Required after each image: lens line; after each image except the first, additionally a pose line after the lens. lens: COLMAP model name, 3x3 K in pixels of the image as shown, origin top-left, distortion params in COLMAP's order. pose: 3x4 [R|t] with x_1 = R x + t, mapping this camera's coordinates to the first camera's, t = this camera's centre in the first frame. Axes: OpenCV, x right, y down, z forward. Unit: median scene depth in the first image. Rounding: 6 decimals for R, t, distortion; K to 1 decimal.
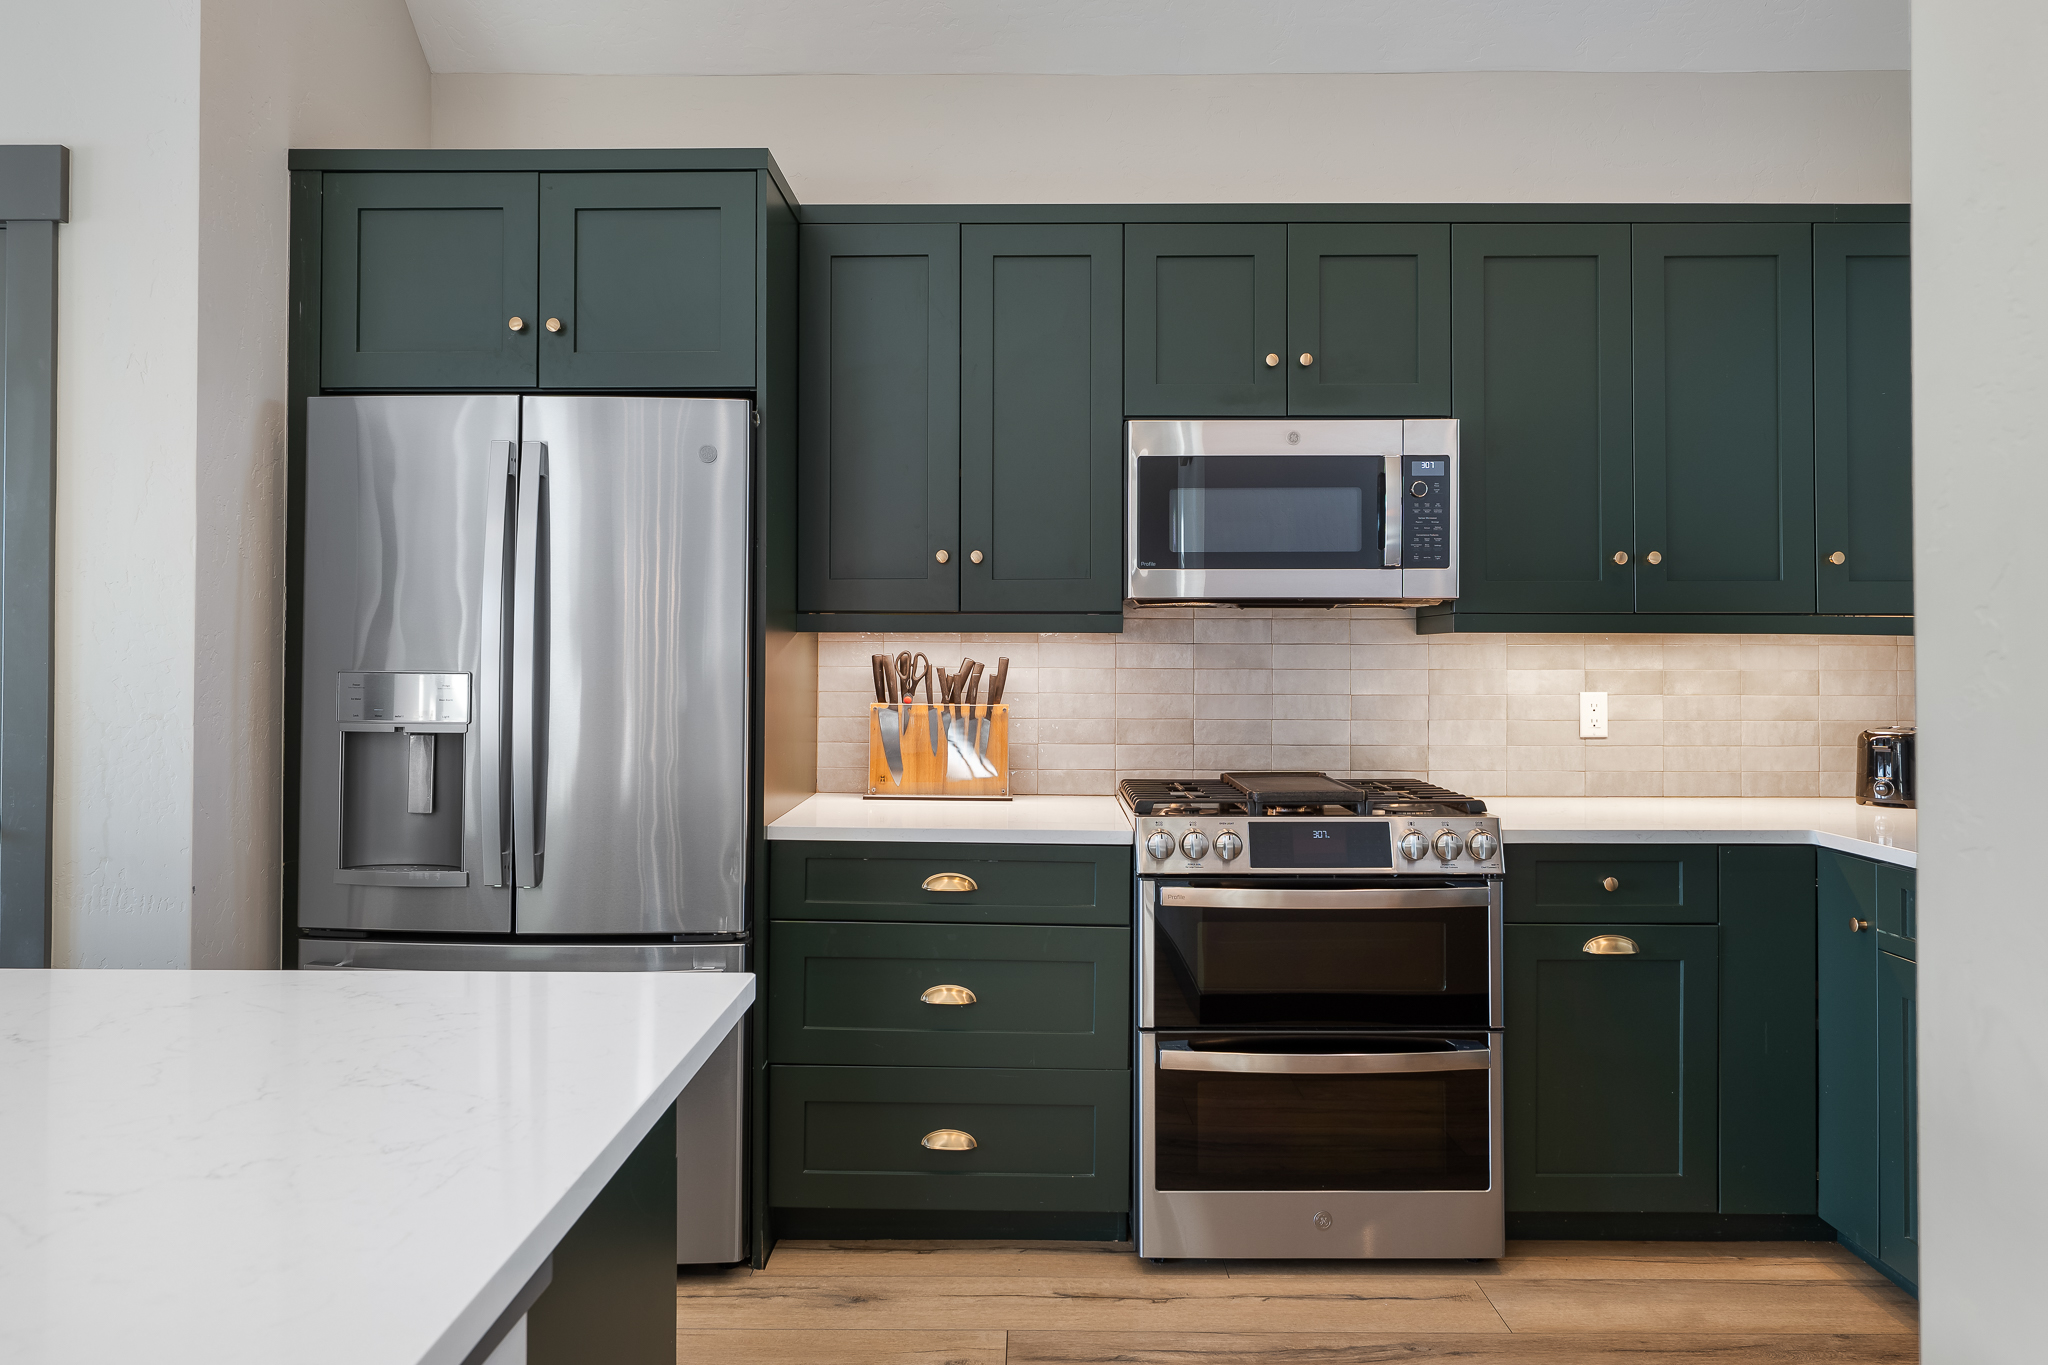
lens RADIAL K [[1384.0, 0, 1023.4], [0, 1384.0, 639.0], [0, 0, 1]] dist [-0.001567, 0.001507]
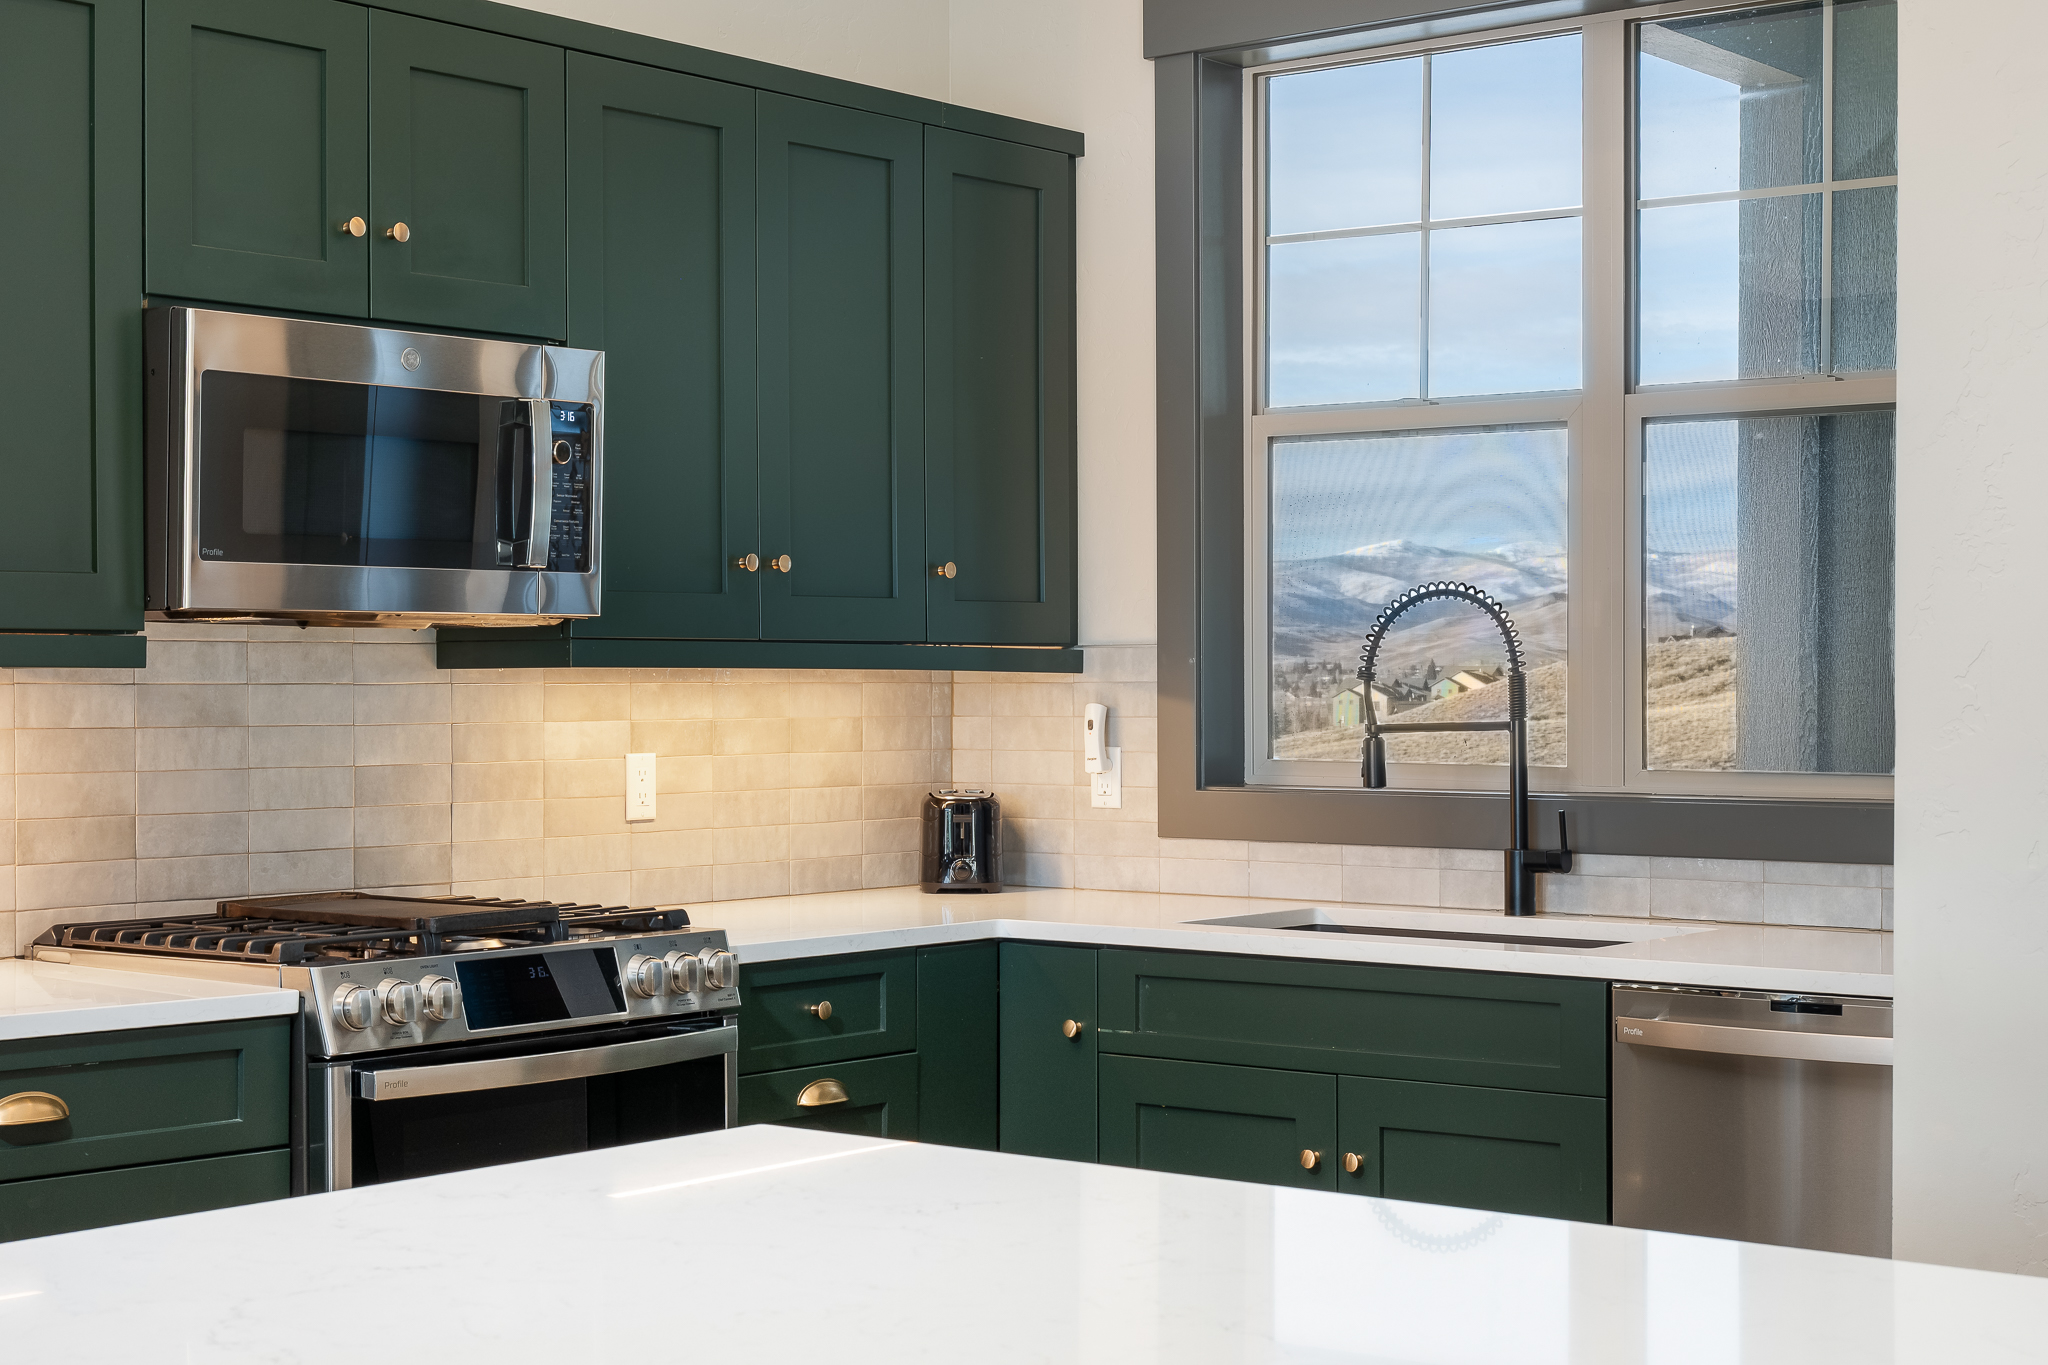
lens RADIAL K [[3089.6, 0, 1019.9], [0, 3089.6, 723.3], [0, 0, 1]] dist [0.000304, -0.010531]
pose [[0.625631, -0.013481, 0.780003, -0.652640], [-0.005153, 0.999757, 0.021412, -0.009675], [-0.780102, -0.017415, 0.625410, -0.090894]]
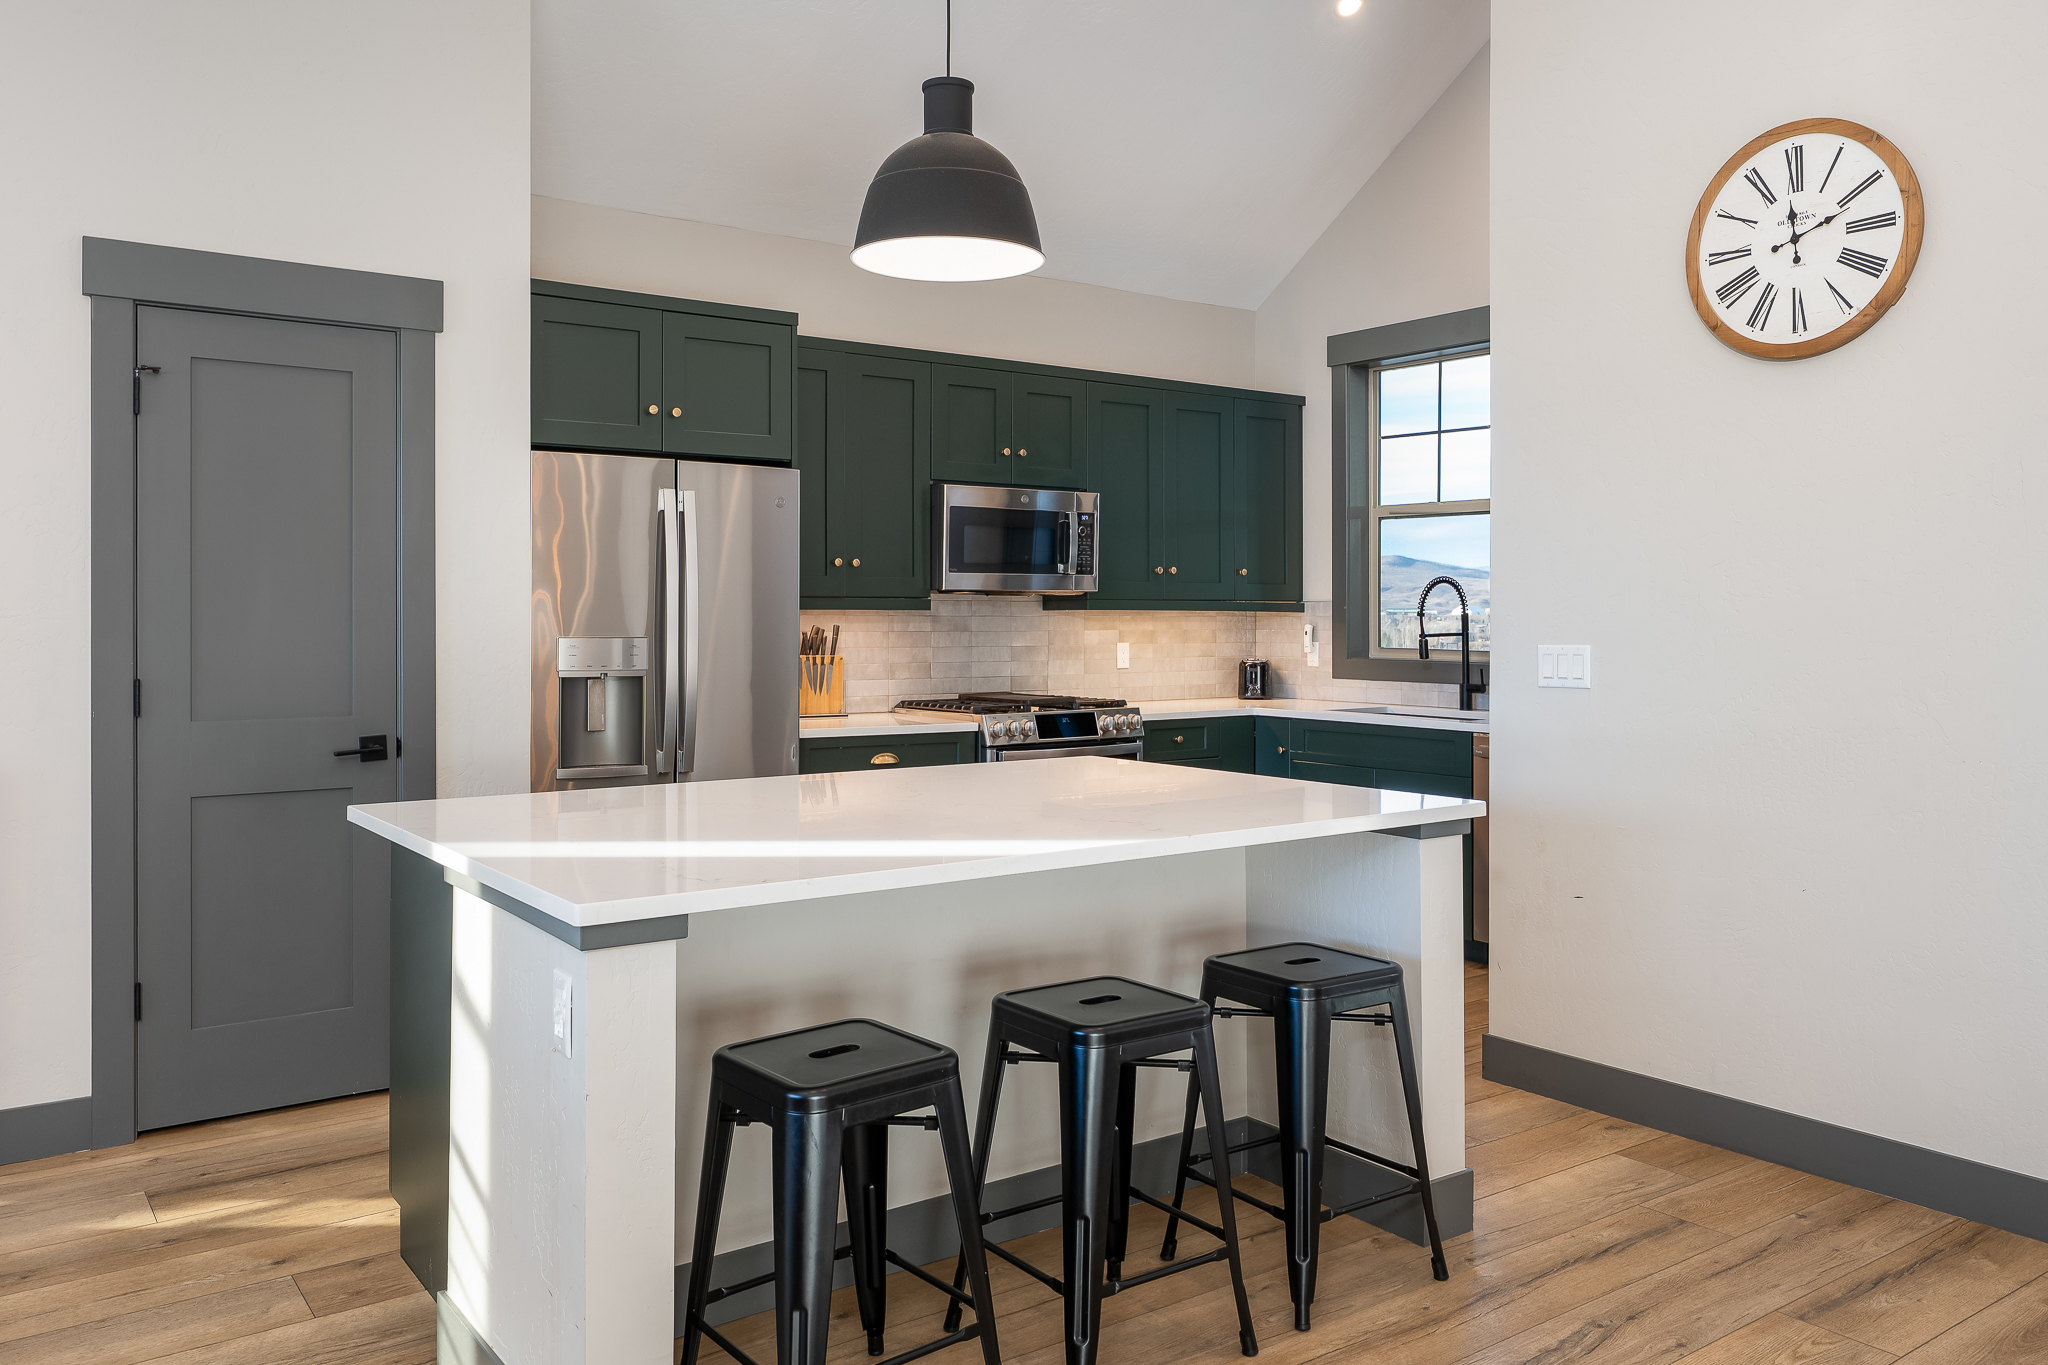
lens RADIAL K [[1519.9, 0, 1034.7], [0, 1519.9, 609.3], [0, 0, 1]] dist [0.001511, 0.003837]
pose [[0.801773, 0.001233, 0.597627, -0.841983], [-0.005185, 0.999975, 0.004892, -0.013582], [-0.597606, -0.007021, 0.801760, -0.491911]]
